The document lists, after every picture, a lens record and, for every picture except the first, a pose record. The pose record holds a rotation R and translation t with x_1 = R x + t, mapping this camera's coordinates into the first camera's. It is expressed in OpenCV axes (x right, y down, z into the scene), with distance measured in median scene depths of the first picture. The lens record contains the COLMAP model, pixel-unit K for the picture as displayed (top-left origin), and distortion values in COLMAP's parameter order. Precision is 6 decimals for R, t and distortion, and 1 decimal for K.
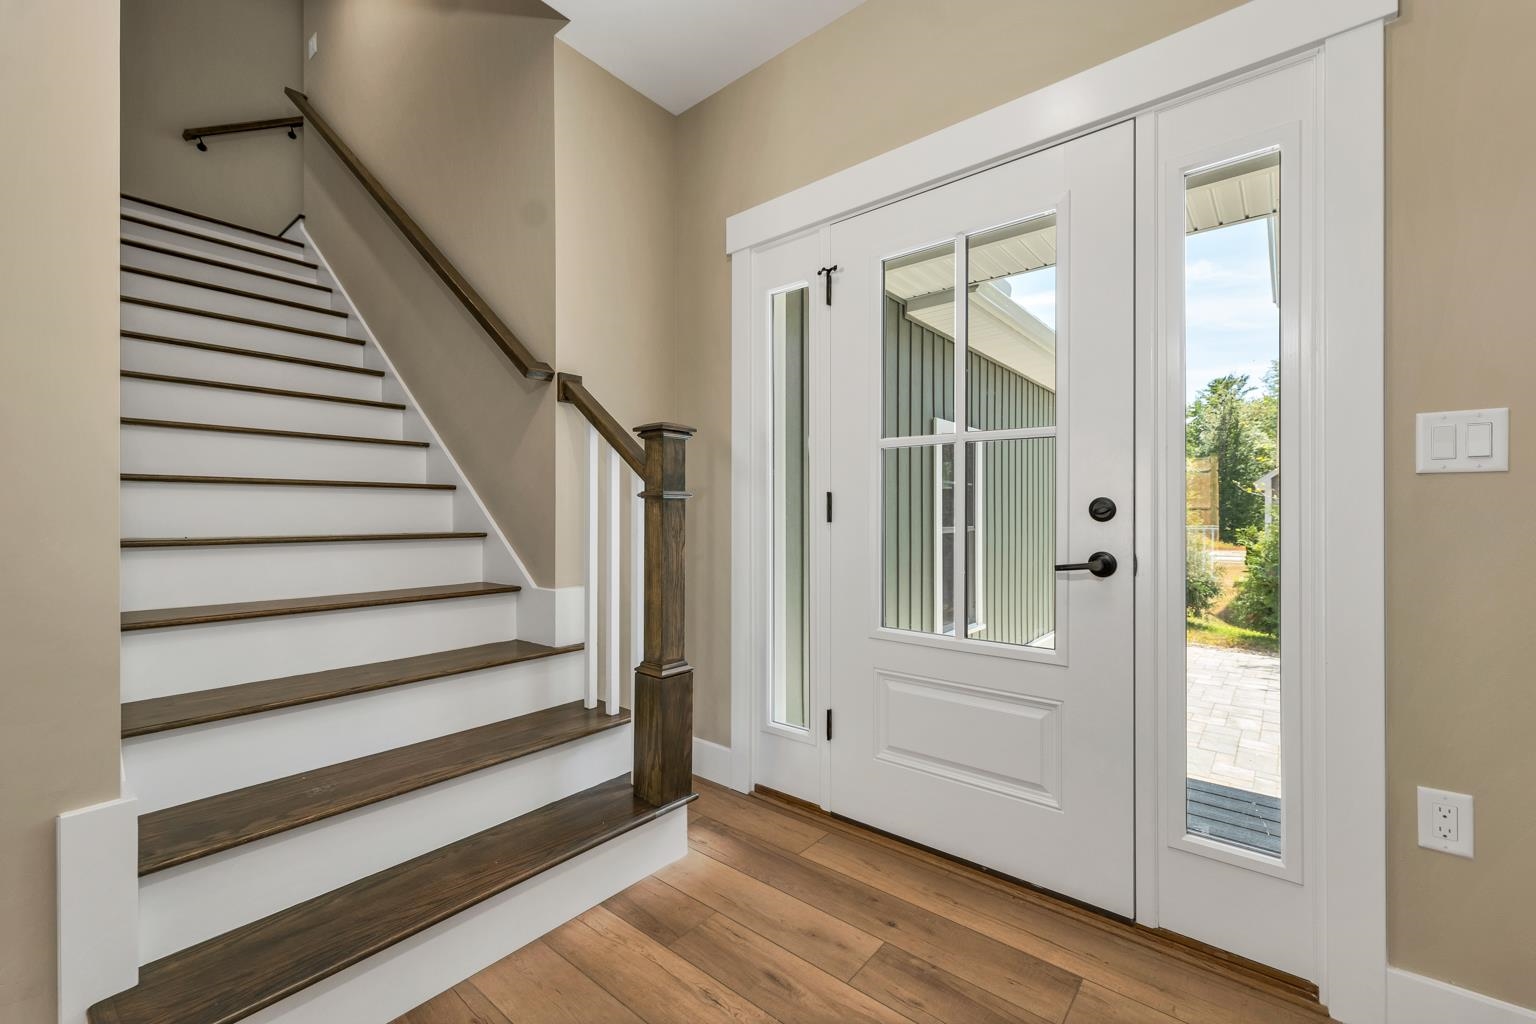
lens RADIAL K [[627.8, 0, 766.4], [0, 627.8, 510.4], [0, 0, 1]] dist [0.004032, 0.000122]
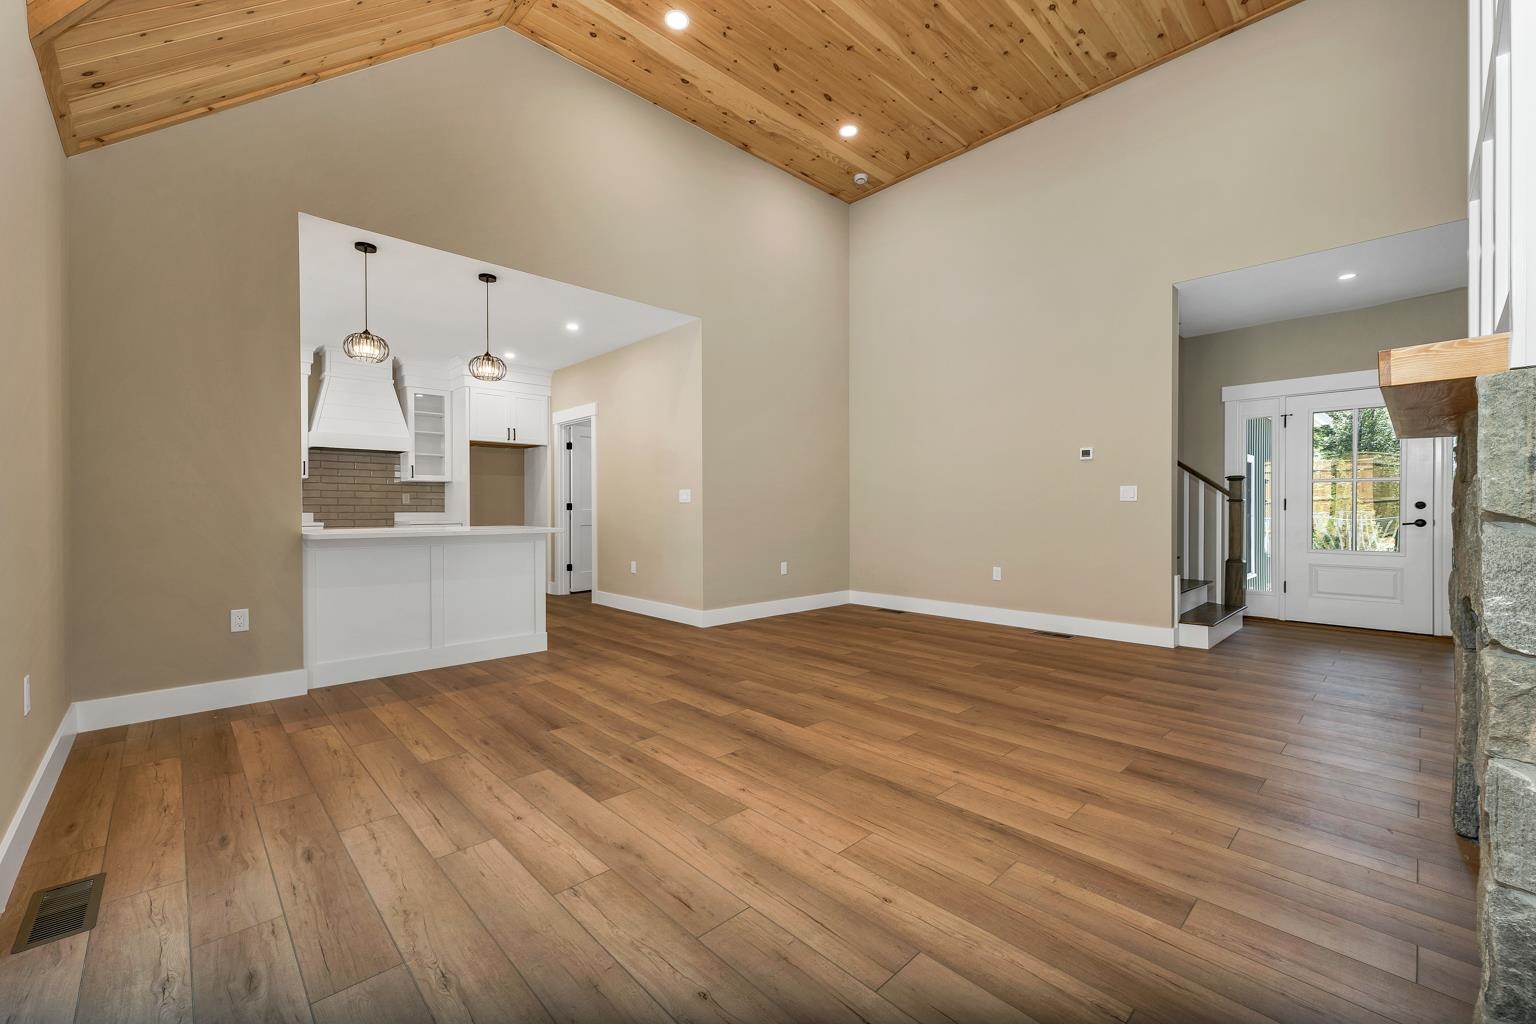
lens RADIAL K [[627.8, 0, 766.4], [0, 627.8, 510.4], [0, 0, 1]] dist [0.004032, 0.000122]
pose [[0.993070, -0.005636, -0.117391, -1.566441], [0.006402, 0.999961, 0.006149, -0.009786], [0.117351, -0.006858, 0.993067, -1.678001]]
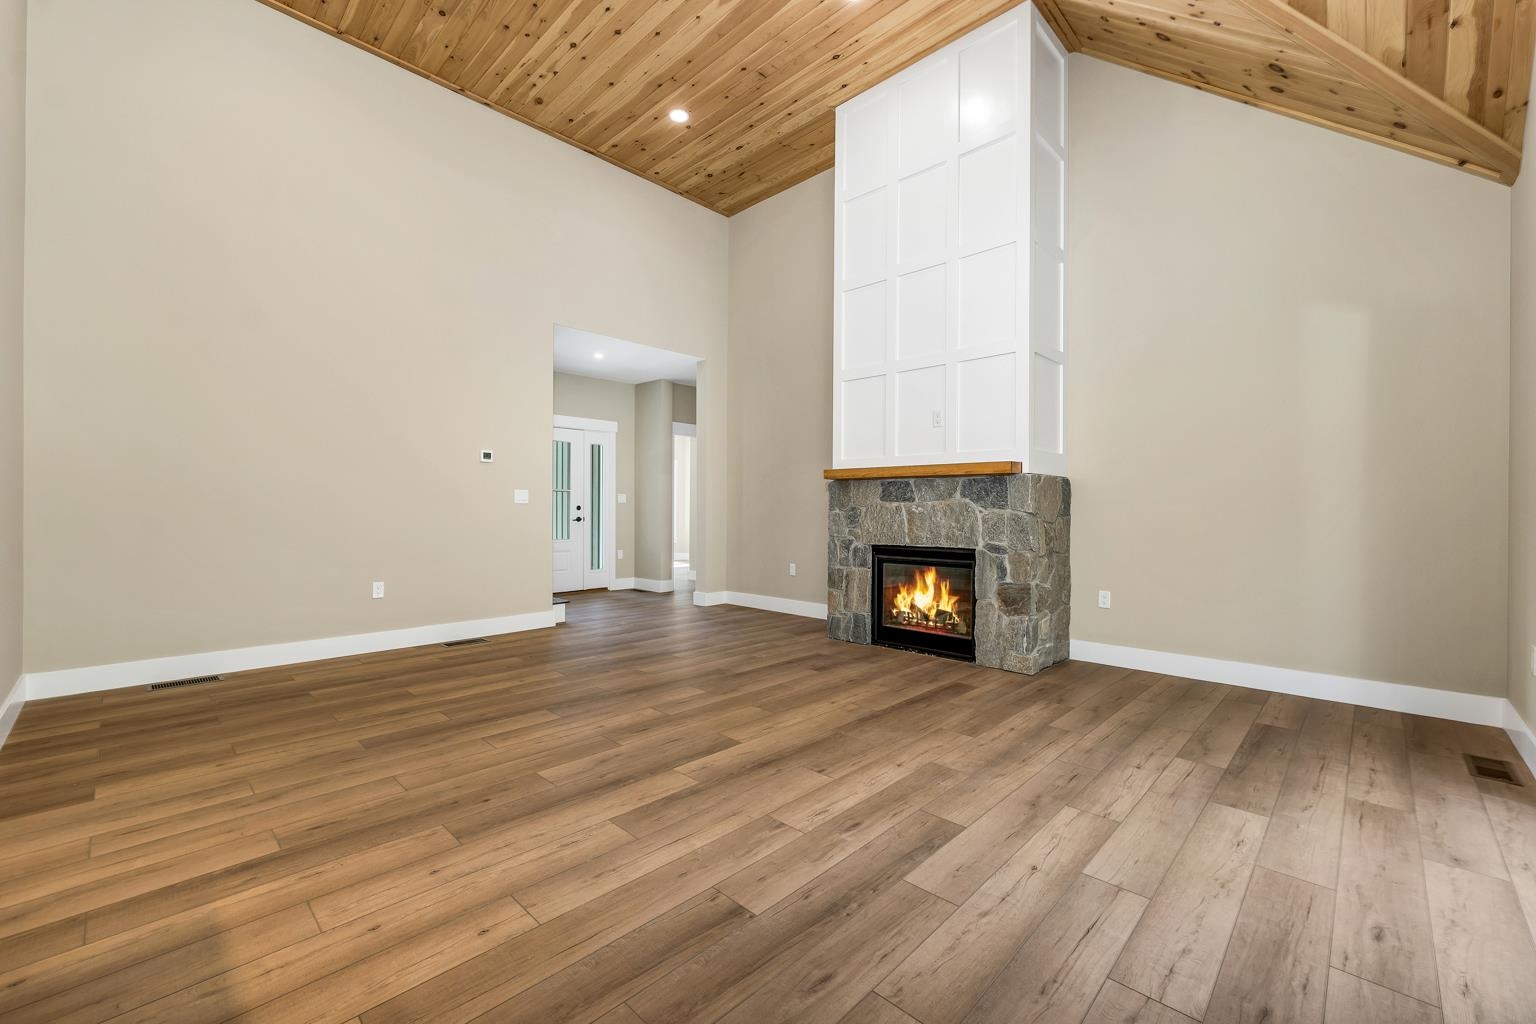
lens RADIAL K [[627.8, 0, 766.4], [0, 627.8, 510.4], [0, 0, 1]] dist [0.004032, 0.000122]
pose [[0.075814, -0.006579, 0.997100, -2.834740], [-0.004951, 0.999963, 0.006975, -0.015795], [-0.997110, -0.005465, 0.075779, -0.548744]]
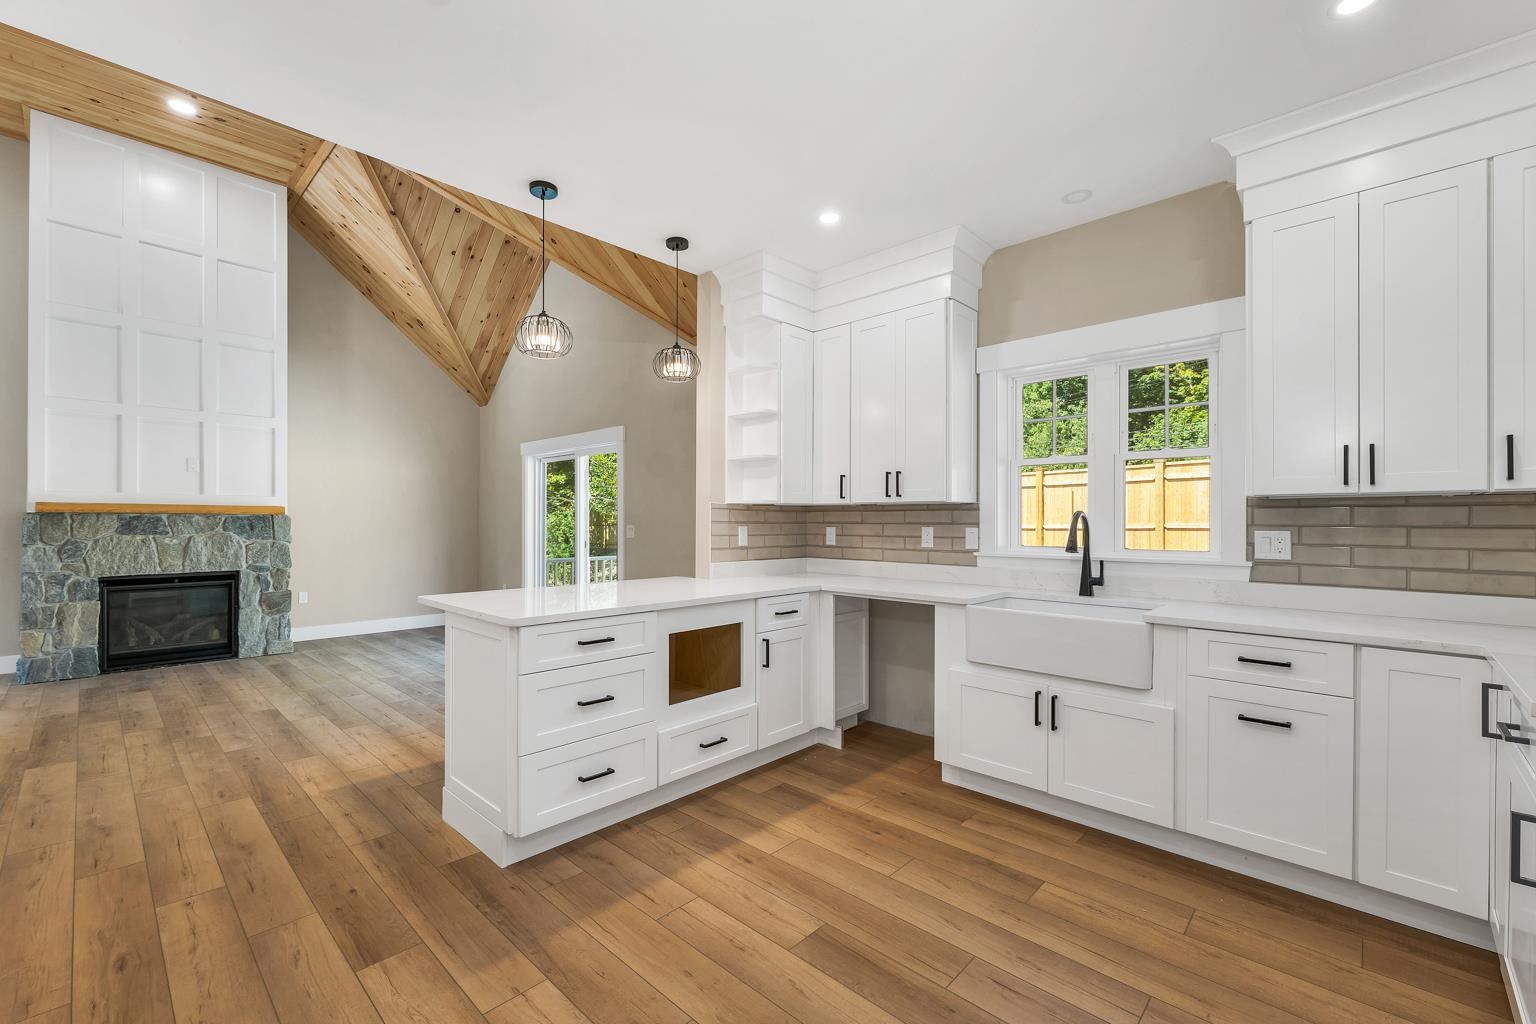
lens RADIAL K [[644.4, 0, 758.3], [0, 644.4, 519.0], [0, 0, 1]] dist [-0.004040, -0.000440]
pose [[-0.997464, -0.005989, 0.070919, -3.110361], [-0.006267, 0.999973, -0.003710, -0.092655], [-0.070895, -0.004145, -0.997475, 1.280611]]
